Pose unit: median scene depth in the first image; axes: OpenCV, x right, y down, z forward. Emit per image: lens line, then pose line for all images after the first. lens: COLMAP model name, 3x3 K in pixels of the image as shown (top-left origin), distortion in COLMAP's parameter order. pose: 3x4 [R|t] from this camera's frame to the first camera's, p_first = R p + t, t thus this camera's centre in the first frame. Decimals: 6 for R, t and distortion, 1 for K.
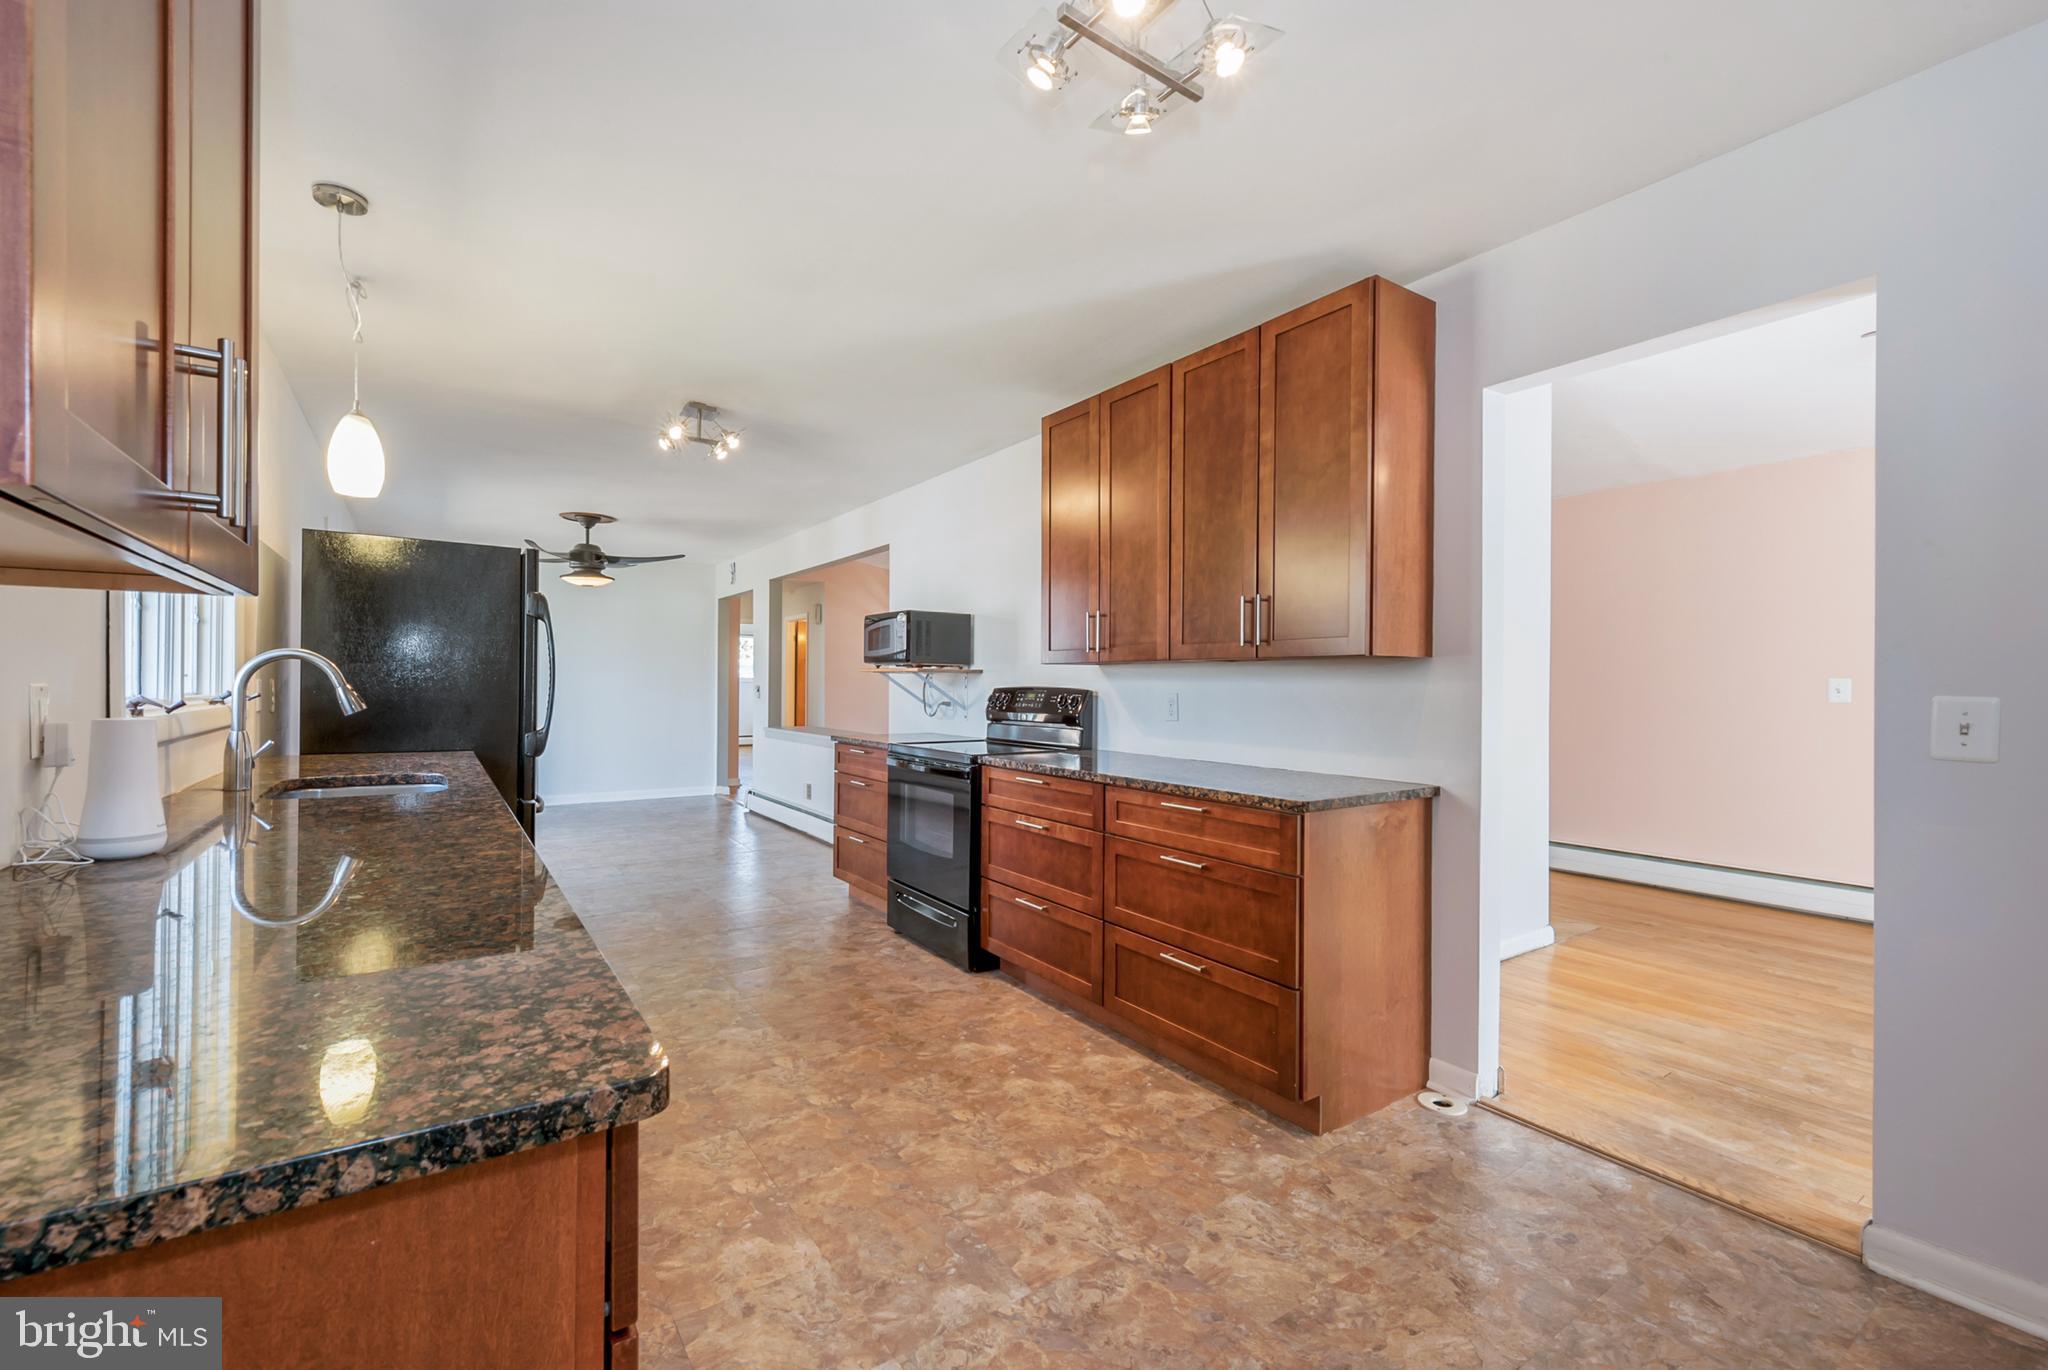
lens RADIAL K [[849.1, 0, 1014.6], [0, 849.1, 683.0], [0, 0, 1]] dist [0.012807, -0.000185]
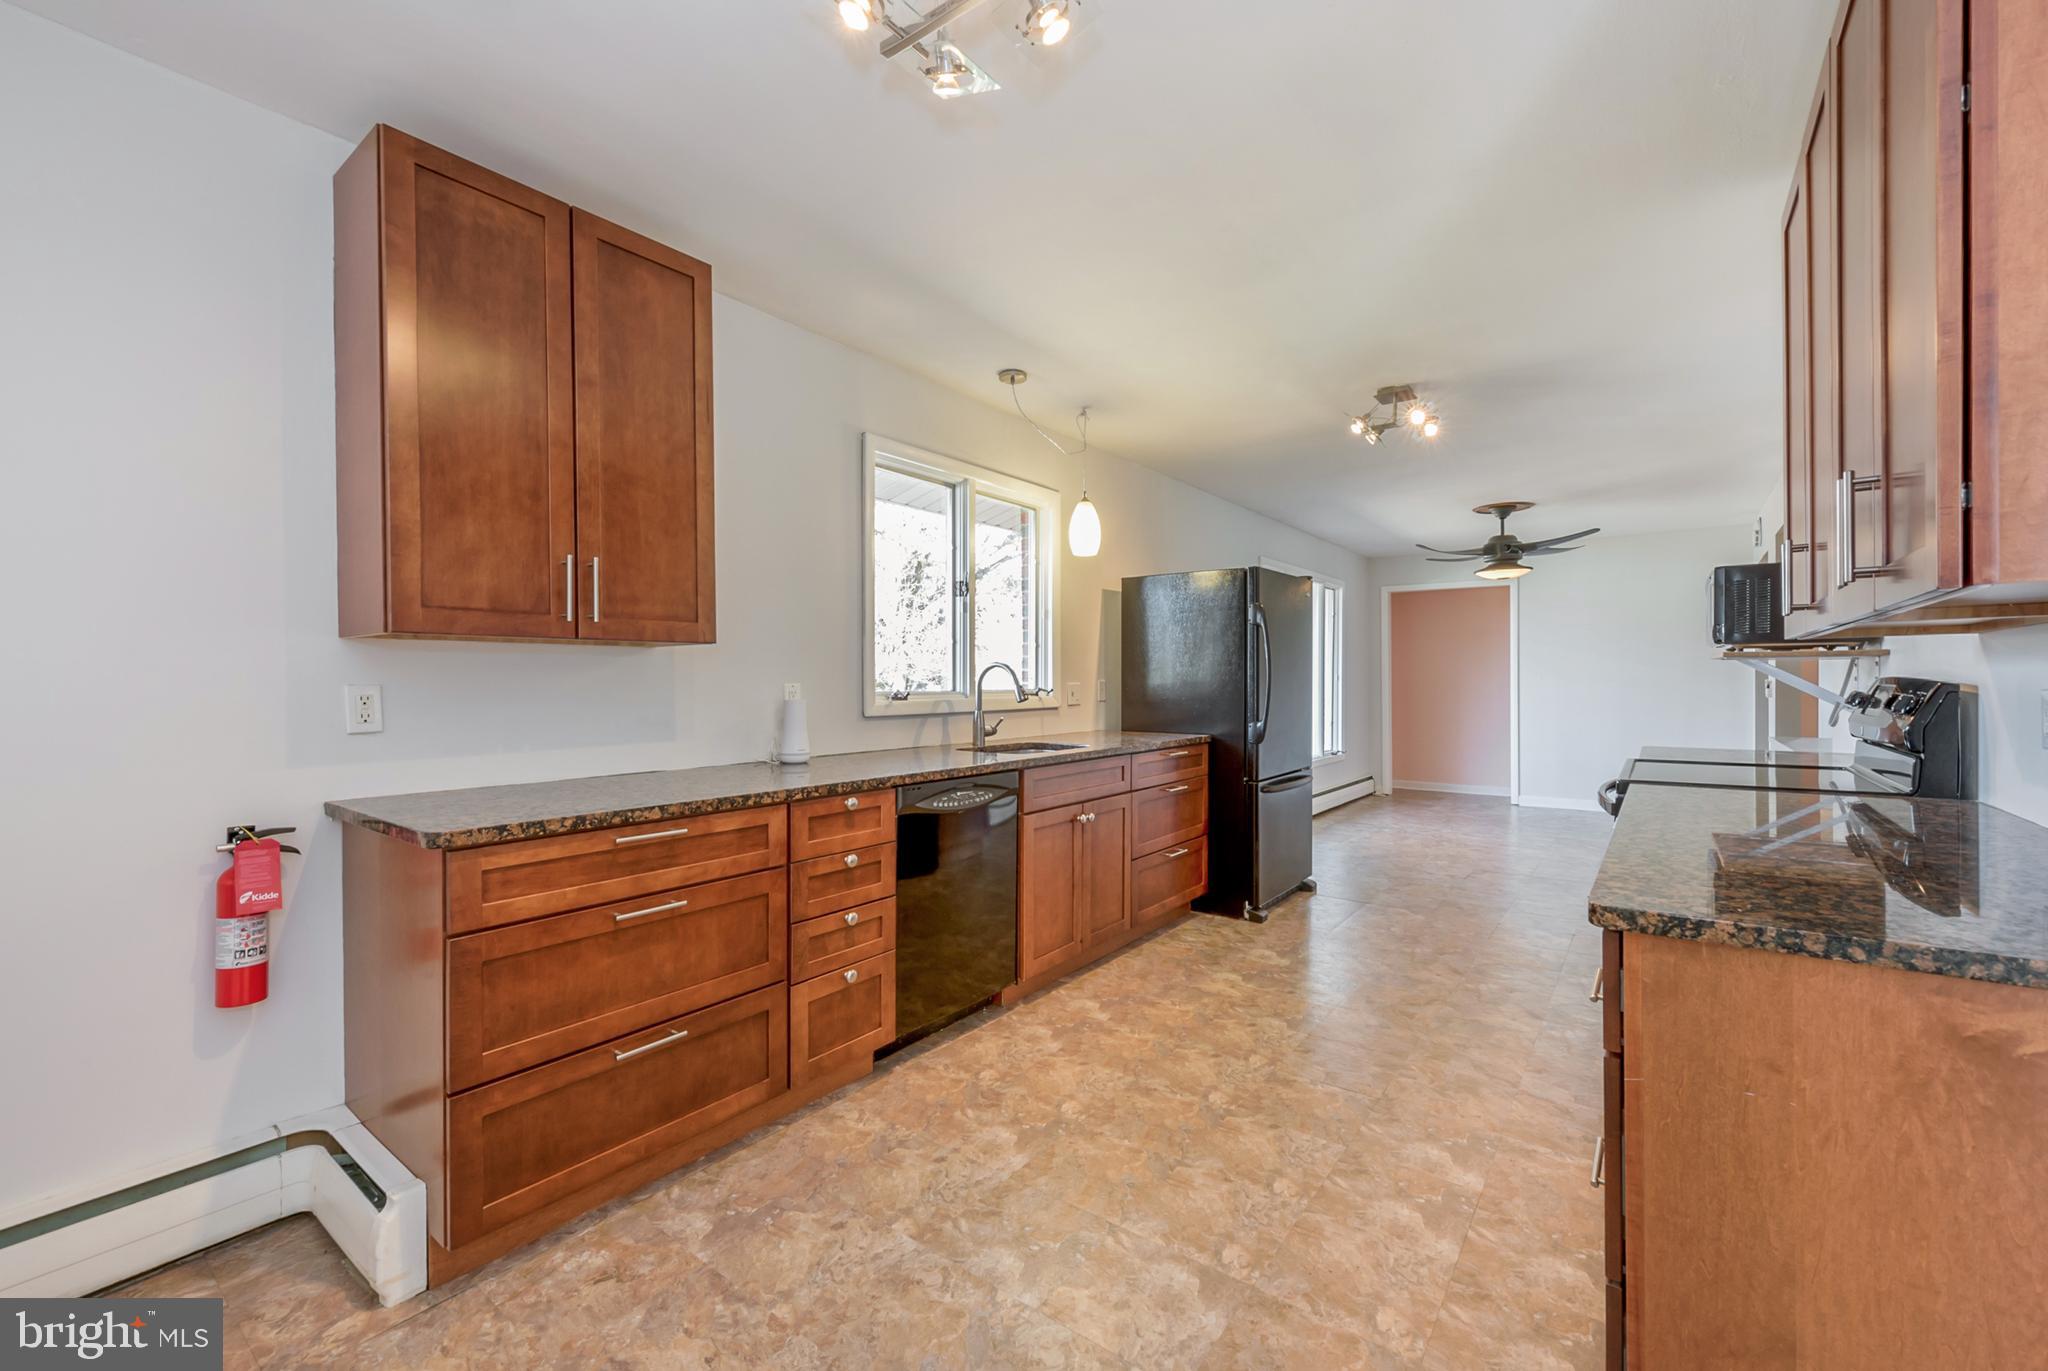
lens RADIAL K [[849.1, 0, 1014.6], [0, 849.1, 683.5], [0, 0, 1]] dist [0.012807, -0.000185]
pose [[0.310246, -0.008405, -0.950619, 0.632713], [0.010285, 0.999932, -0.005484, 0.009864], [0.950601, -0.008076, 0.310311, 0.464913]]
